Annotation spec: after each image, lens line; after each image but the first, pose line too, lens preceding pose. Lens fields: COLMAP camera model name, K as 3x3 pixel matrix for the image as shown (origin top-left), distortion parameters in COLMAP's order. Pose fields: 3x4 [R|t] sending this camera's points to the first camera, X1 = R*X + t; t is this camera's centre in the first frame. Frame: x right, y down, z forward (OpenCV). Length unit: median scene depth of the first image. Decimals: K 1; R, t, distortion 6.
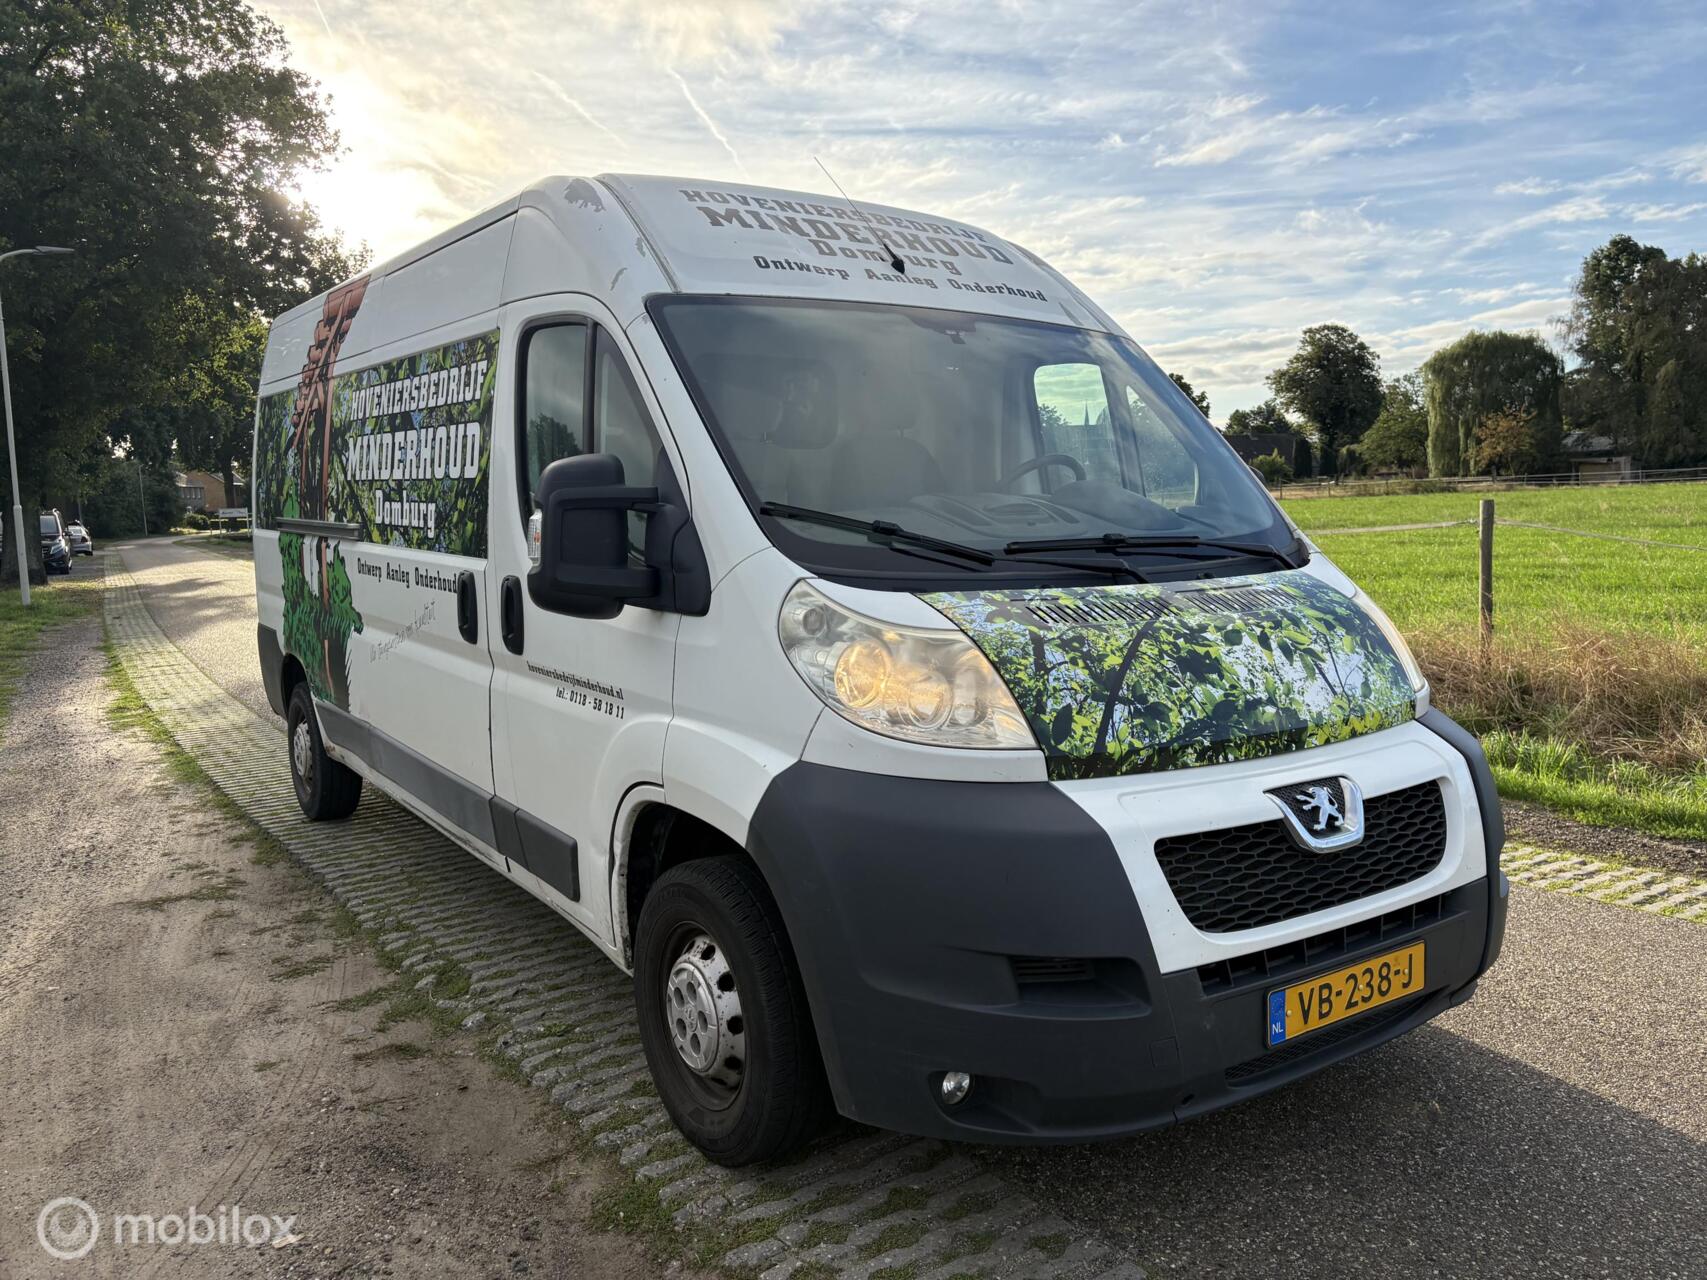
lens RADIAL K [[1291.3, 0, 857.7], [0, 1291.3, 639.7], [0, 0, 1]] dist [0.017580, 0.001505]
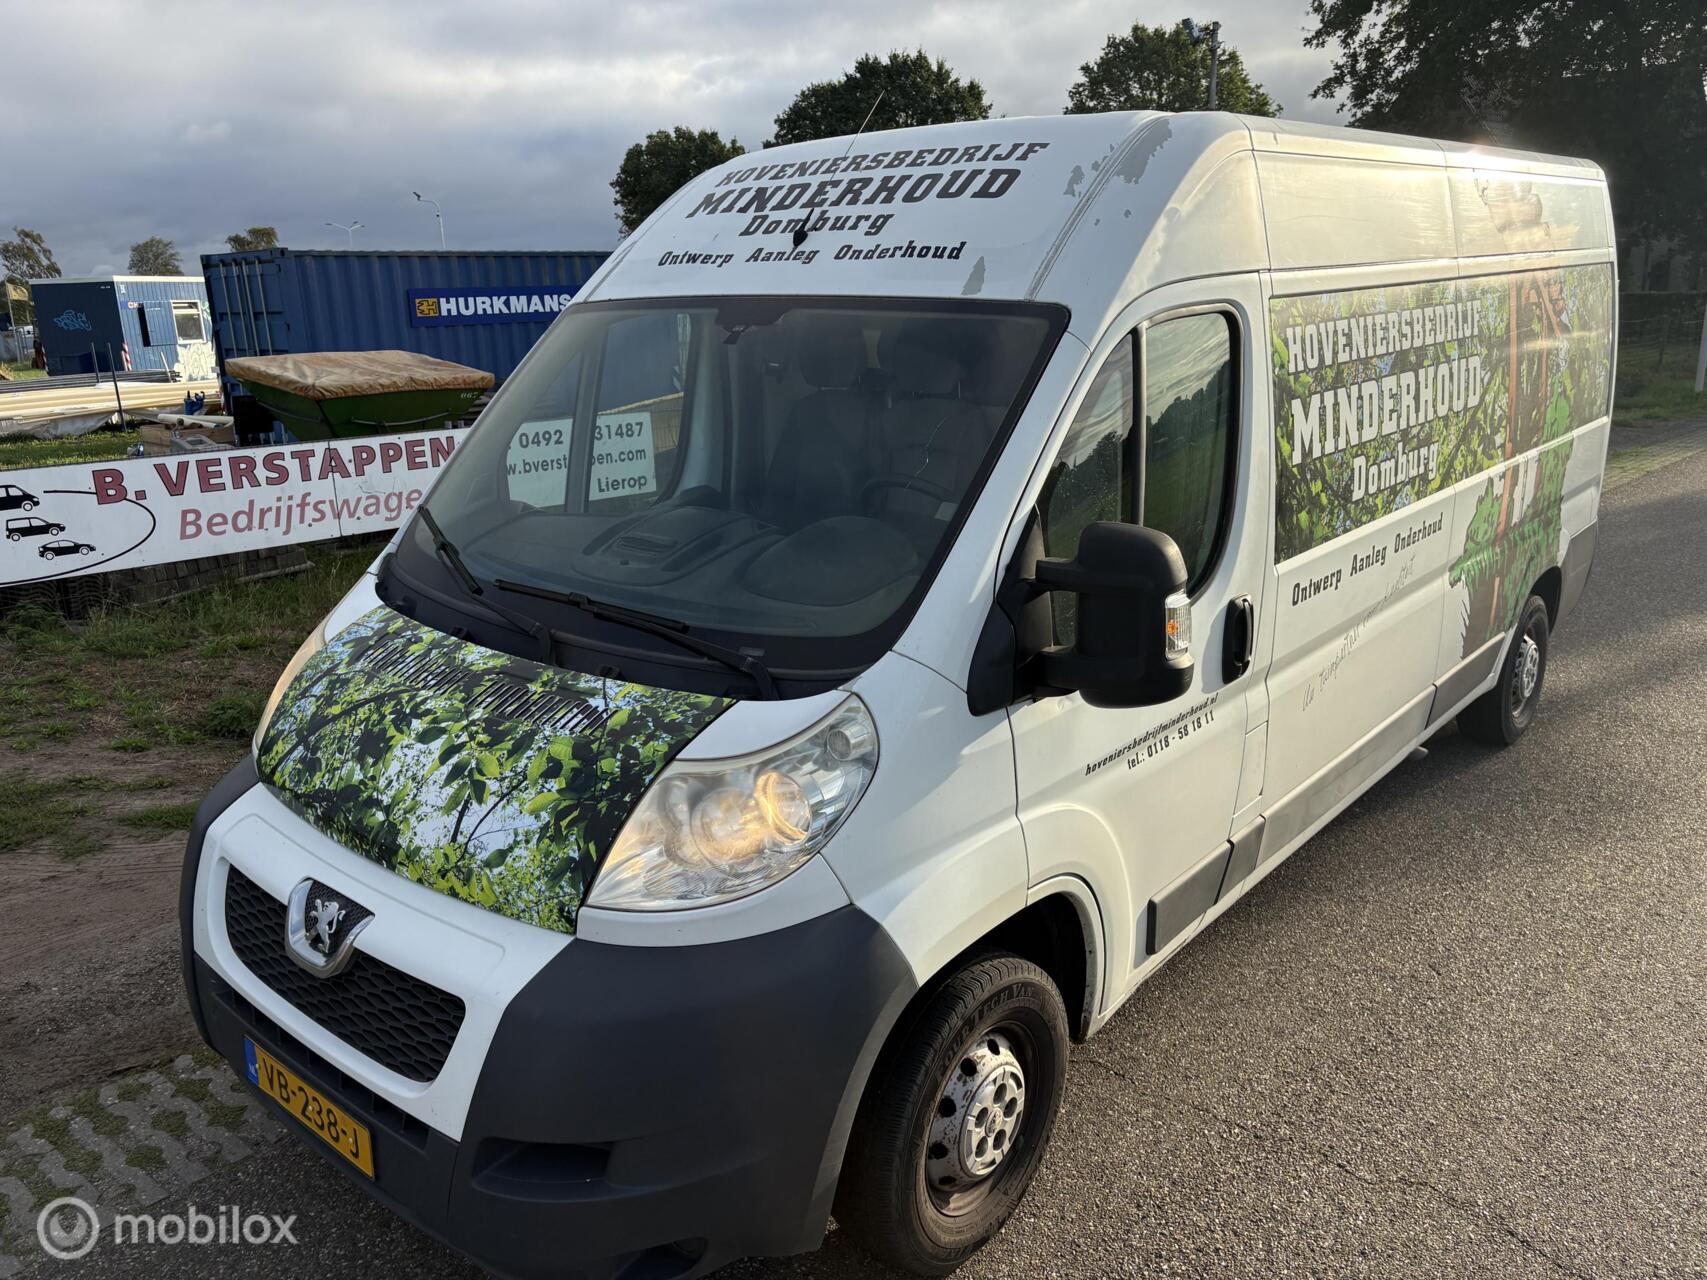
lens RADIAL K [[1297.2, 0, 854.9], [0, 1297.2, 647.3], [0, 0, 1]] dist [0.007798, -0.000665]
pose [[0.248982, 0.272083, -0.929505, 0.903717], [-0.082585, 0.962197, 0.259531, -0.244236], [0.964981, 0.012144, 0.262039, 0.784587]]
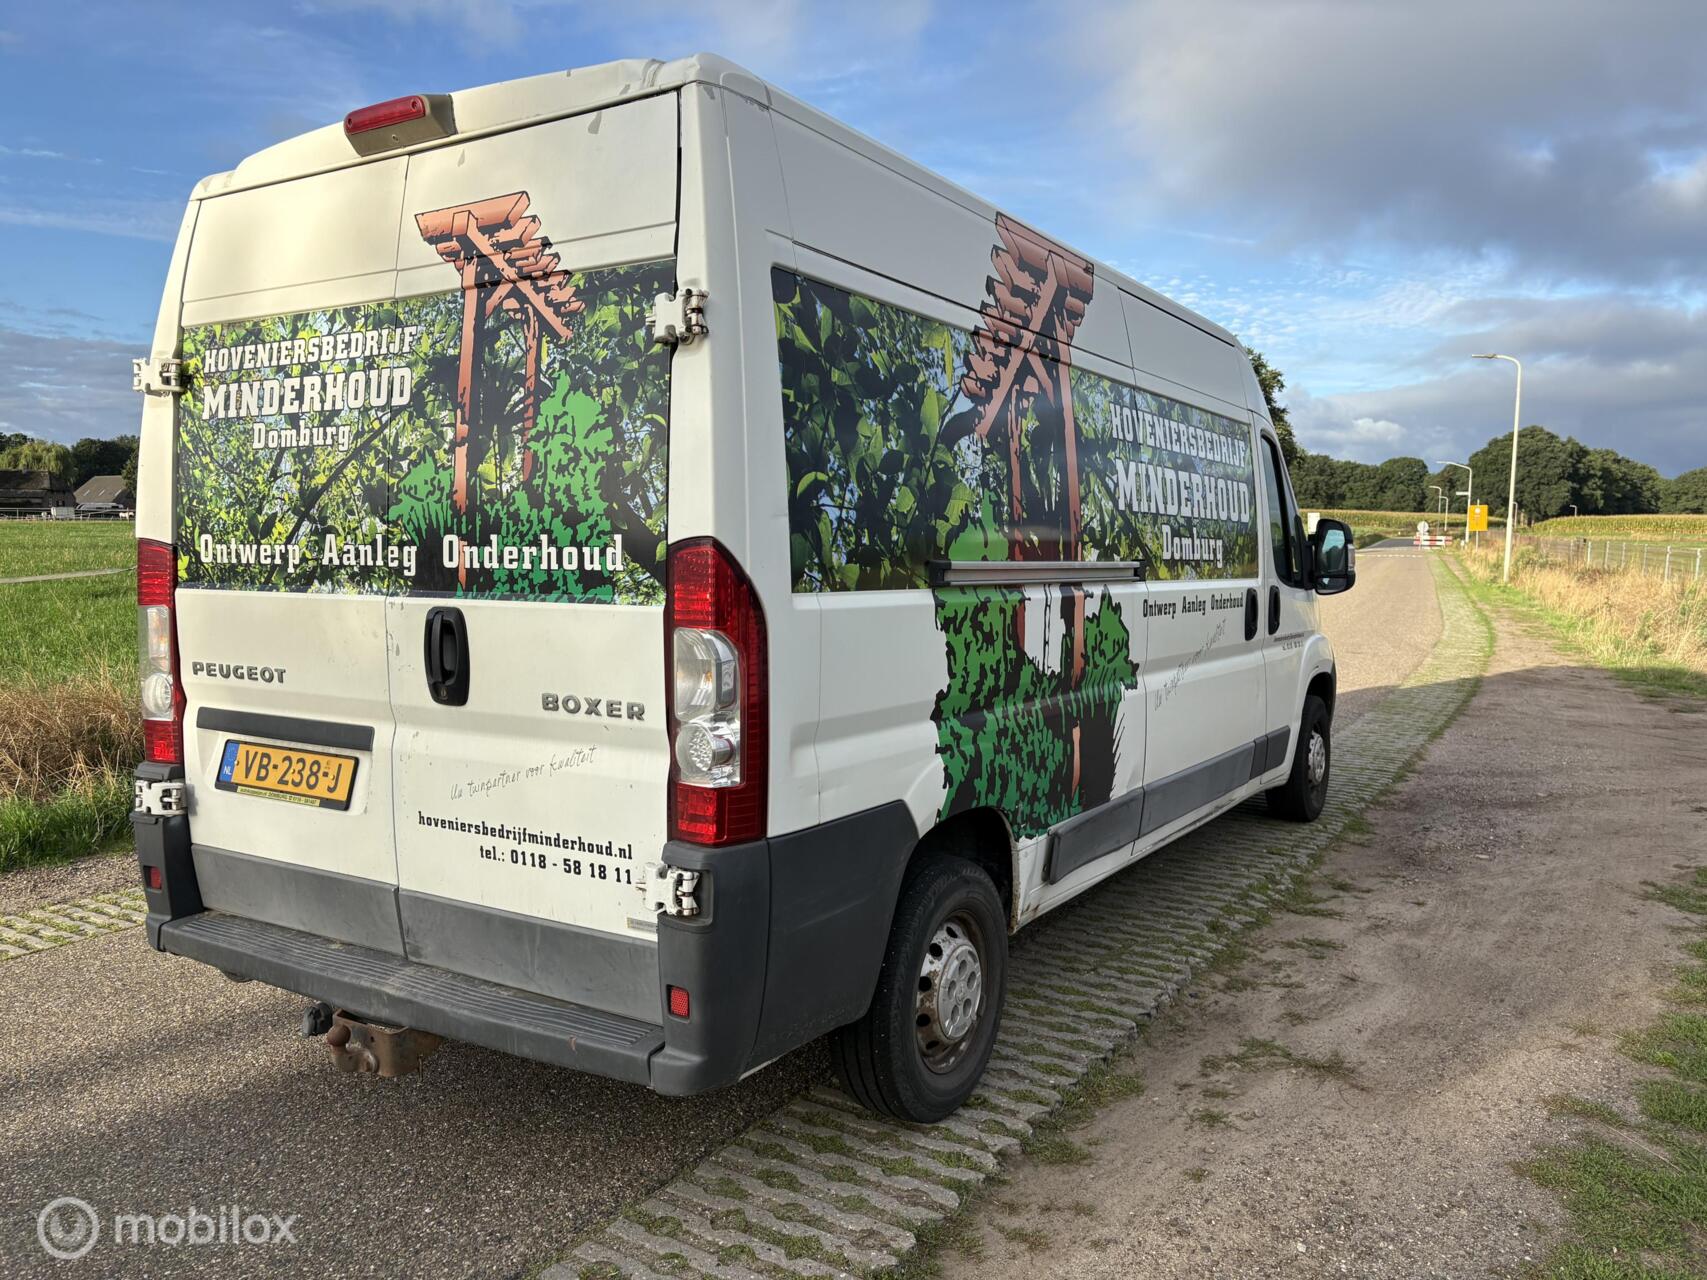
lens RADIAL K [[1288.7, 0, 853.5], [0, 1288.7, 640.0], [0, 0, 1]] dist [0.064640, -0.093714]
pose [[-0.395381, -0.058636, 0.916644, -1.446918], [0.100863, 0.989154, 0.106780, -0.194421], [-0.912962, 0.134674, -0.385179, 1.974597]]
